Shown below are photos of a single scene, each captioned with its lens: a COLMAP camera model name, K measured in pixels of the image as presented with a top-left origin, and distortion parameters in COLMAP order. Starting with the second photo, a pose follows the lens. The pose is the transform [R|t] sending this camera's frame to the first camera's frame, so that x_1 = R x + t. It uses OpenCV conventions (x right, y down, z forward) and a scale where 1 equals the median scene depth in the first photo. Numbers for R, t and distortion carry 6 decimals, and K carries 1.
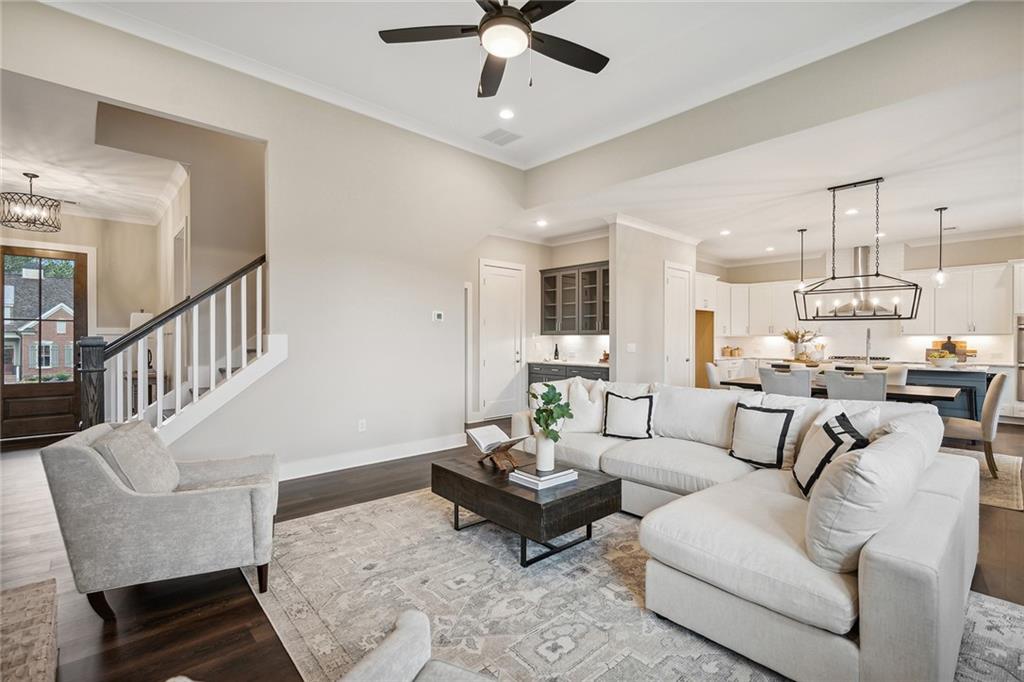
lens RADIAL K [[463.5, 0, 512.0], [0, 463.5, 341.0], [0, 0, 1]] dist [-0.000380, 0.000013]
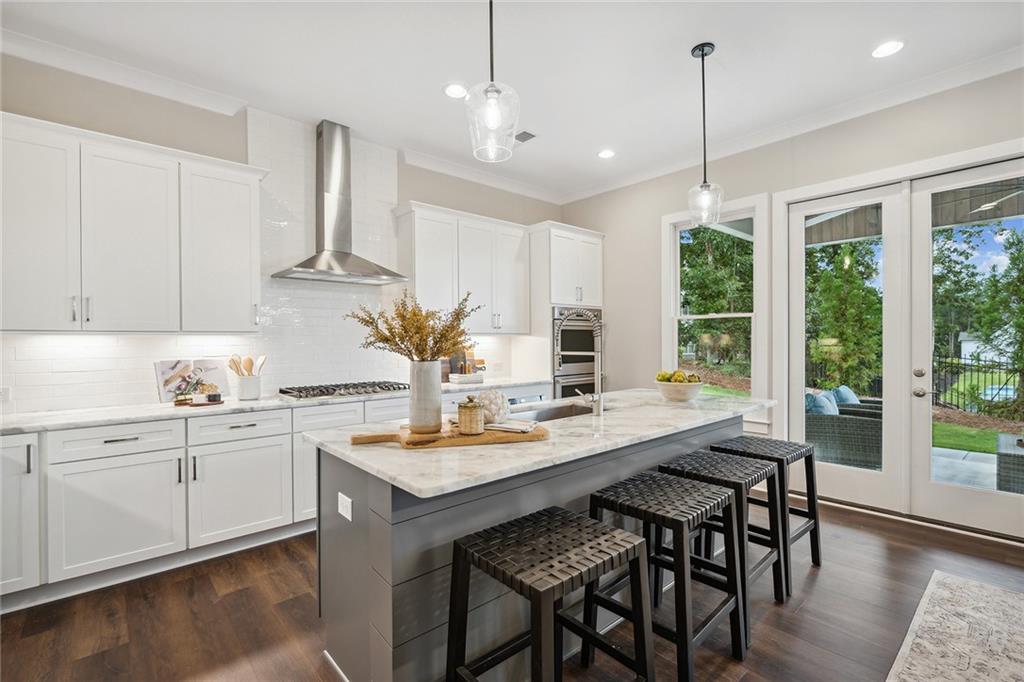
lens RADIAL K [[463.5, 0, 512.0], [0, 463.5, 341.0], [0, 0, 1]] dist [-0.000380, 0.000013]
pose [[0.021104, -0.001241, 0.999777, 0.401020], [0.013219, 0.999912, 0.000962, -0.005219], [-0.999690, 0.013195, 0.021119, 0.998375]]
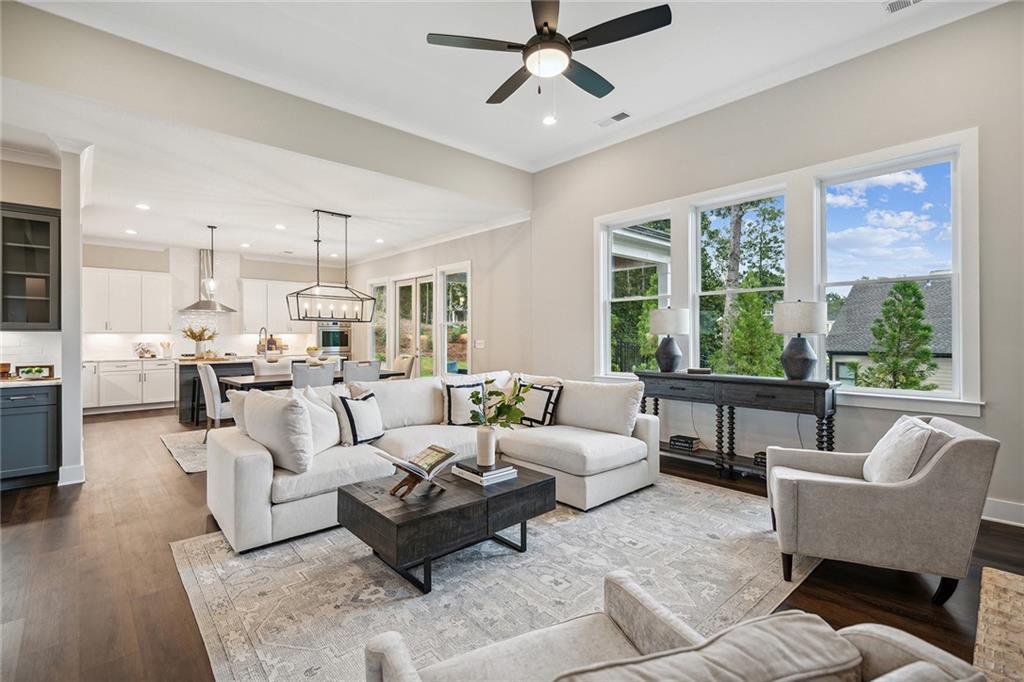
lens RADIAL K [[463.4, 0, 514.5], [0, 463.4, 334.1], [0, 0, 1]] dist [-0.001509, -0.000334]
pose [[-0.006862, 0.001917, 0.999975, -0.369777], [0.009021, 0.999958, -0.001855, -0.002635], [-0.999936, 0.009008, -0.006879, 0.367181]]
